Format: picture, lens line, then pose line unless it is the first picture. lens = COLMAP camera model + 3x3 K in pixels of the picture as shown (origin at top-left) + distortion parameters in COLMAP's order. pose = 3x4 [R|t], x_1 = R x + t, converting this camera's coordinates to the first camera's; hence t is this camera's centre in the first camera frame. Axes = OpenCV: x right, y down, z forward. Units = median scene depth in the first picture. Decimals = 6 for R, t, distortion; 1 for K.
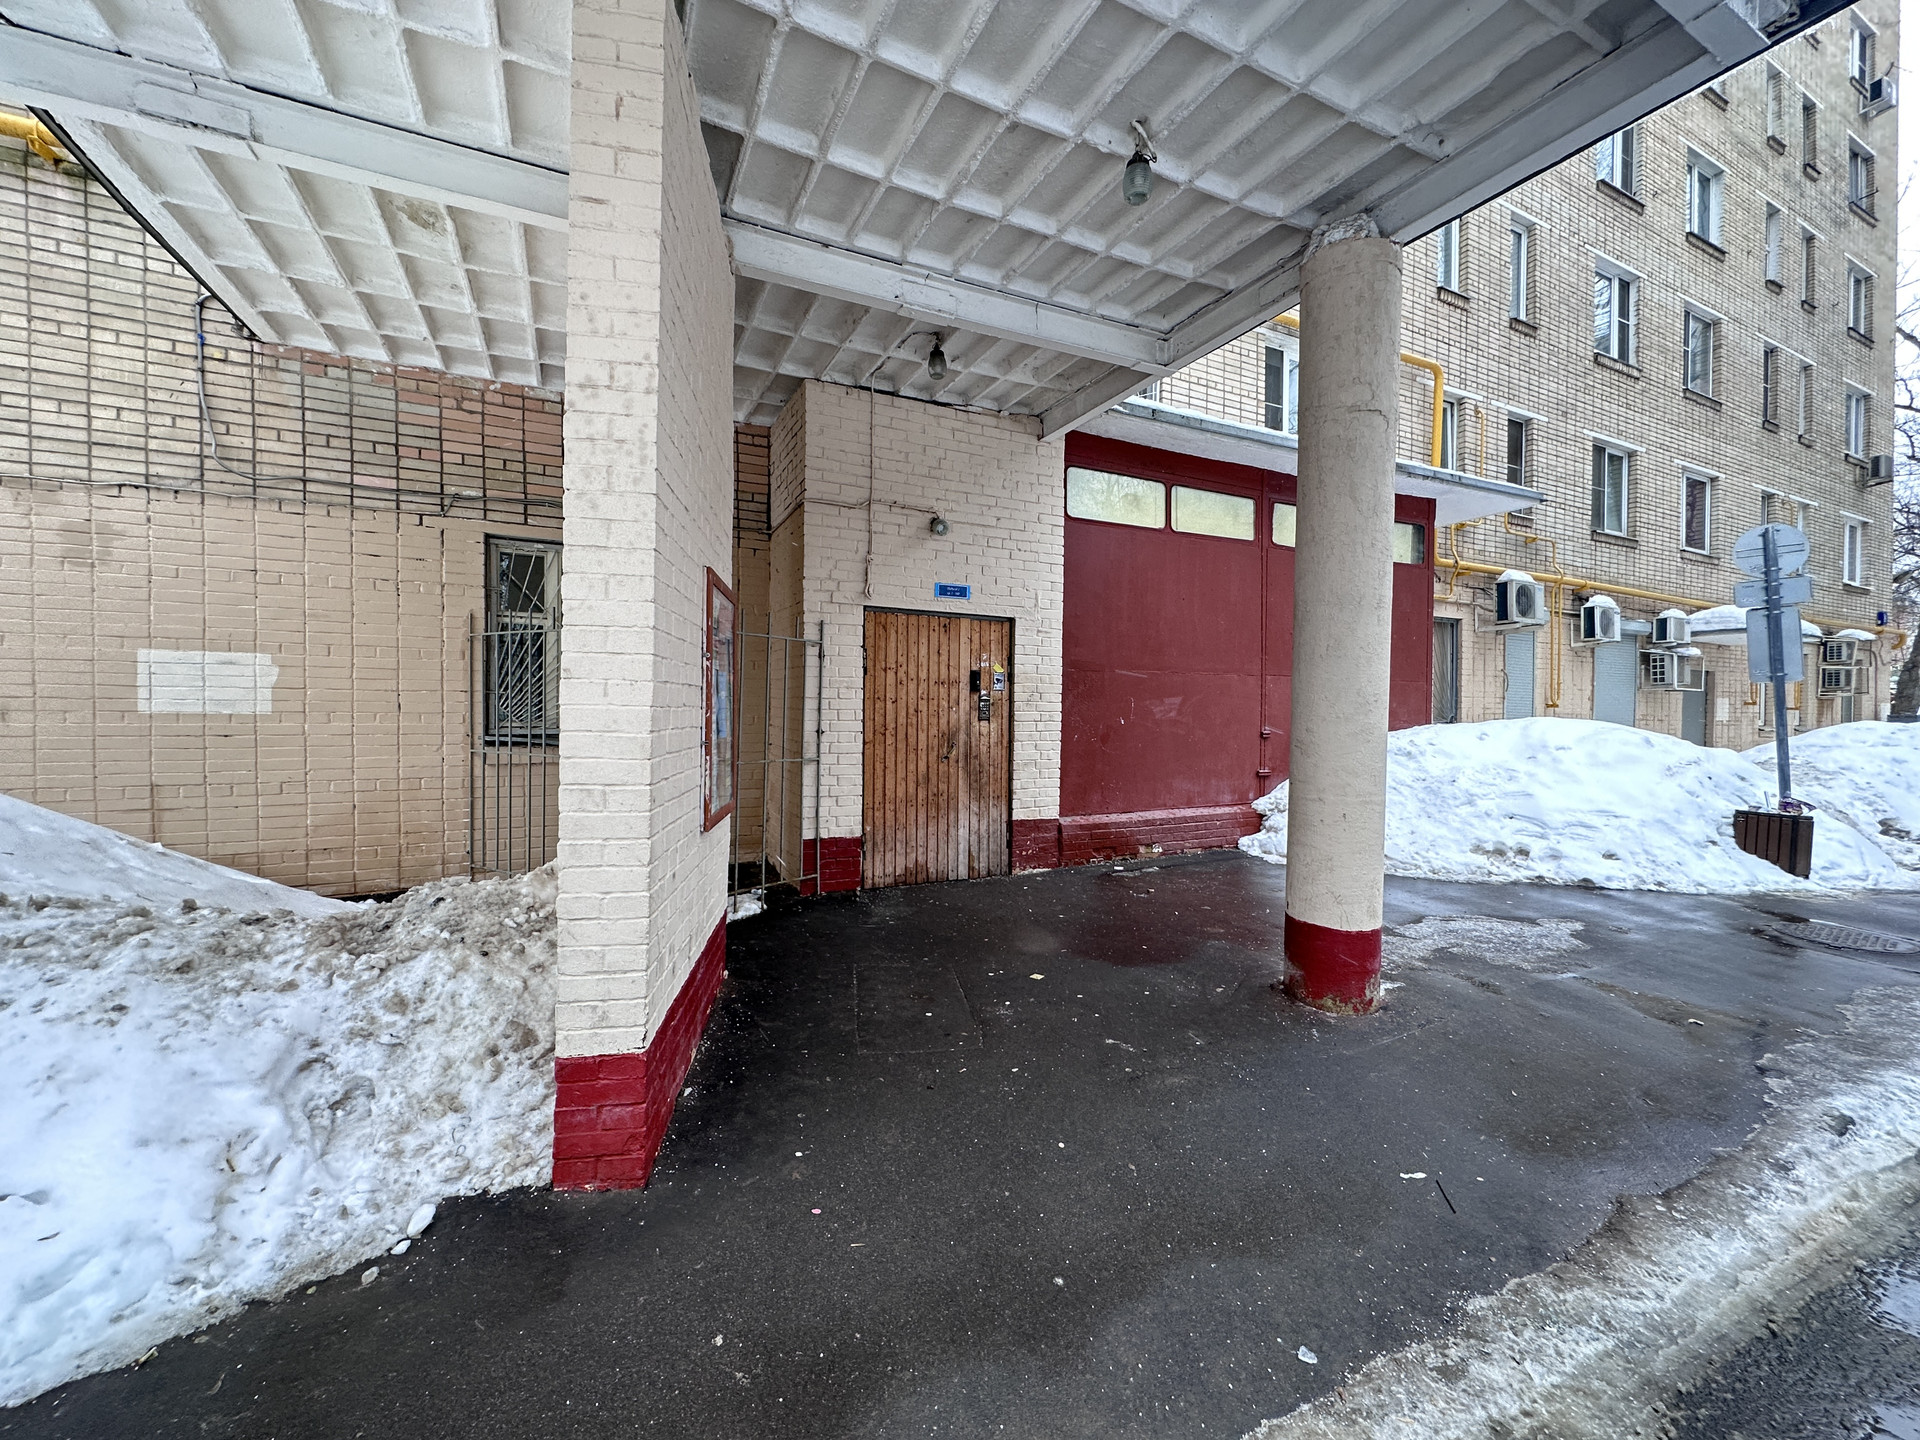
lens RADIAL K [[767.4, 0, 955.7], [0, 767.4, 718.1], [0, 0, 1]] dist [-0.001433, 0.000641]
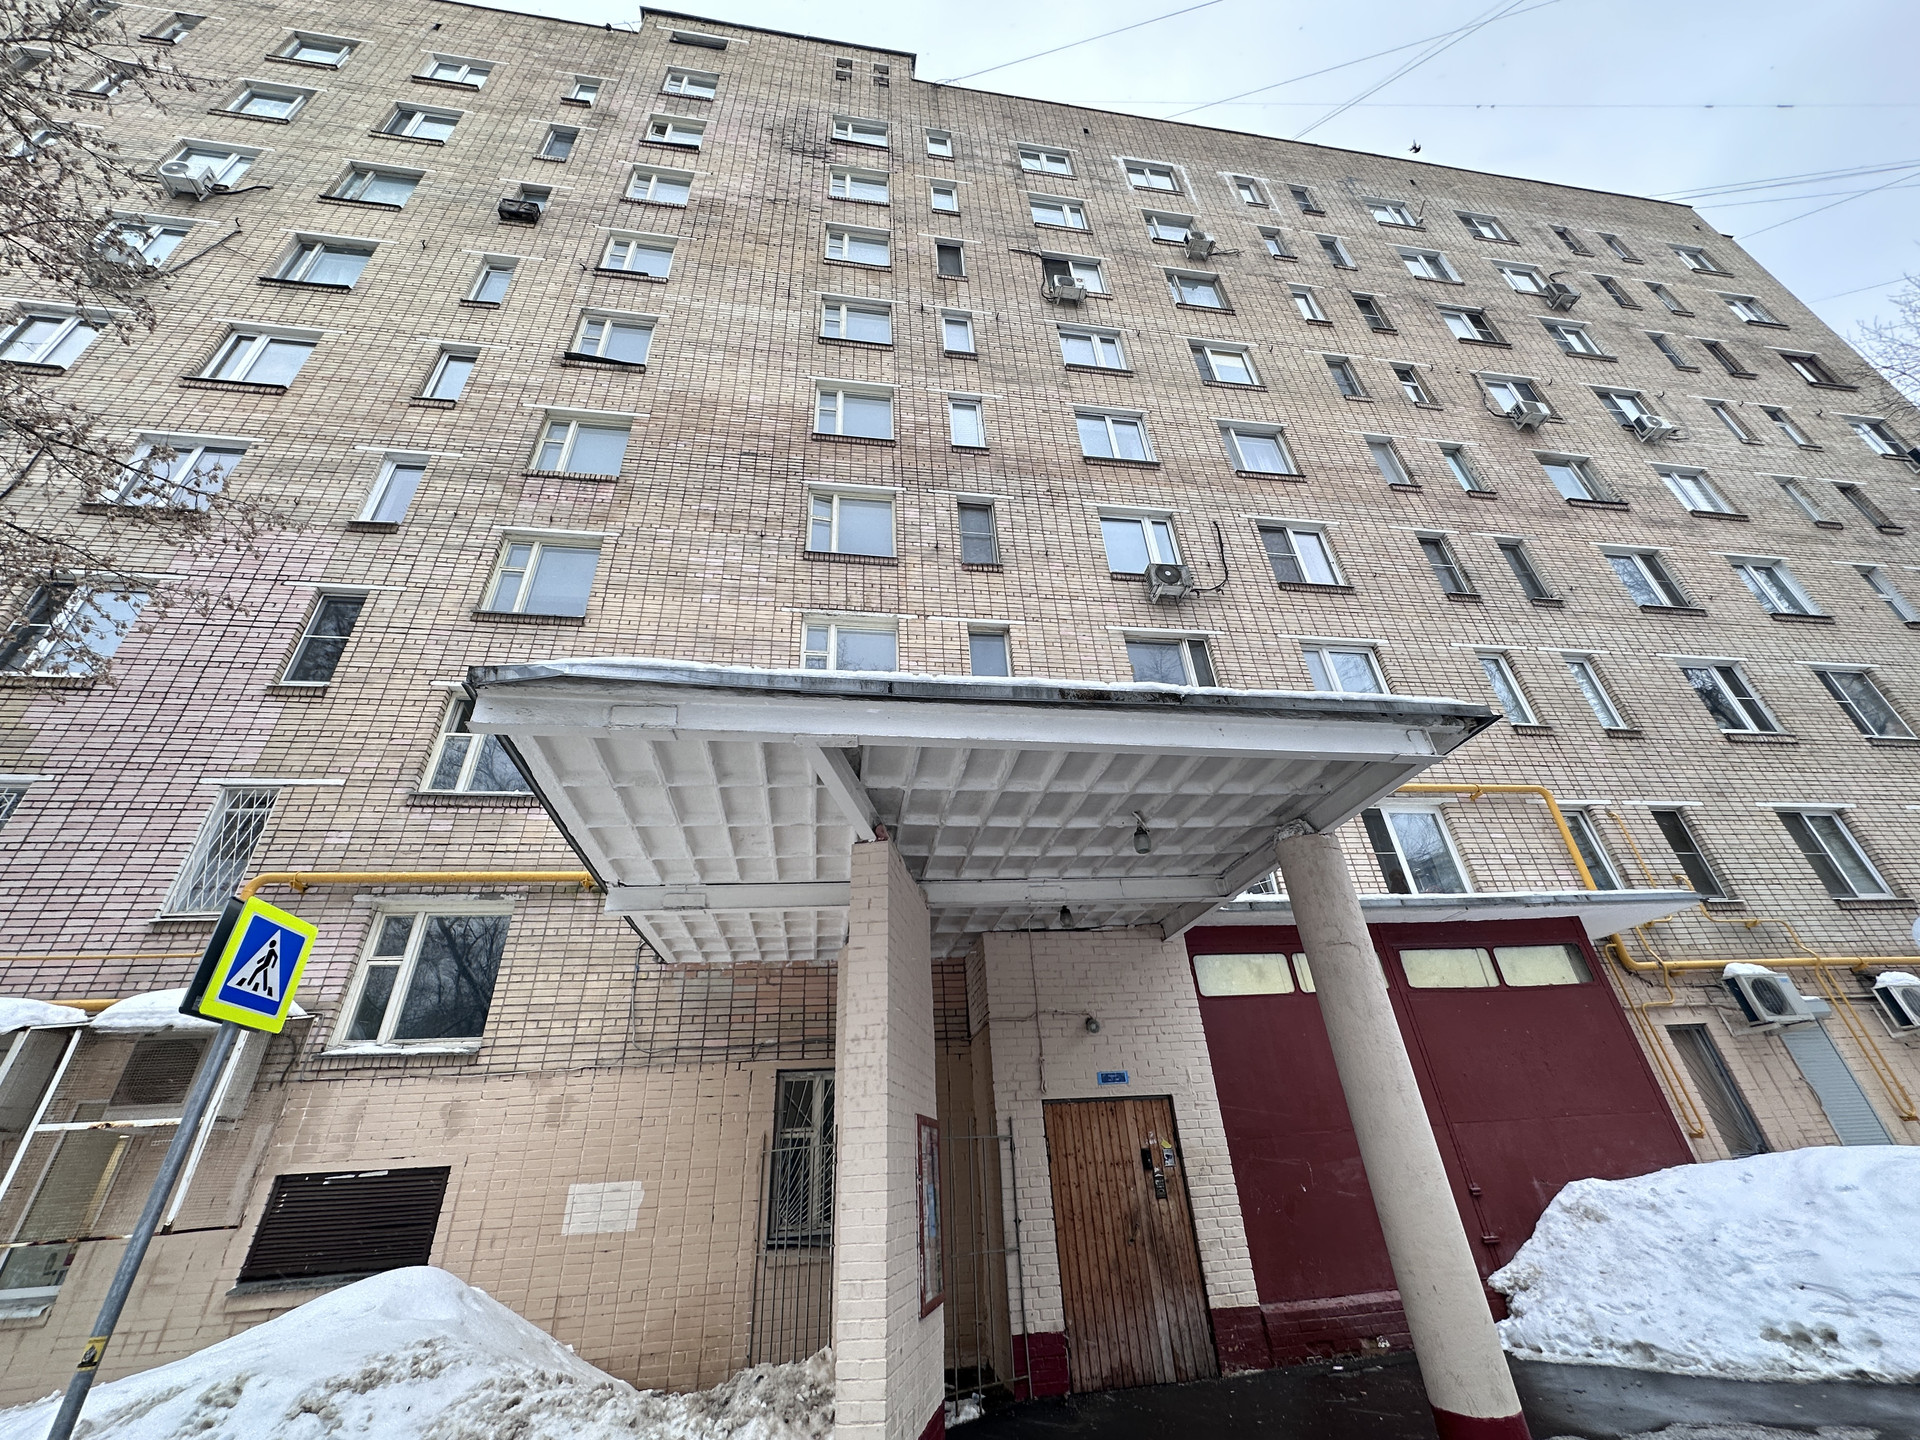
lens RADIAL K [[767.4, 0, 958.4], [0, 767.4, 713.3], [0, 0, 1]] dist [-0.001433, 0.000641]
pose [[0.953835, -0.204678, -0.219785, 0.153384], [0.060900, 0.848421, -0.525808, -0.029509], [0.294091, 0.488149, 0.821718, -0.383965]]
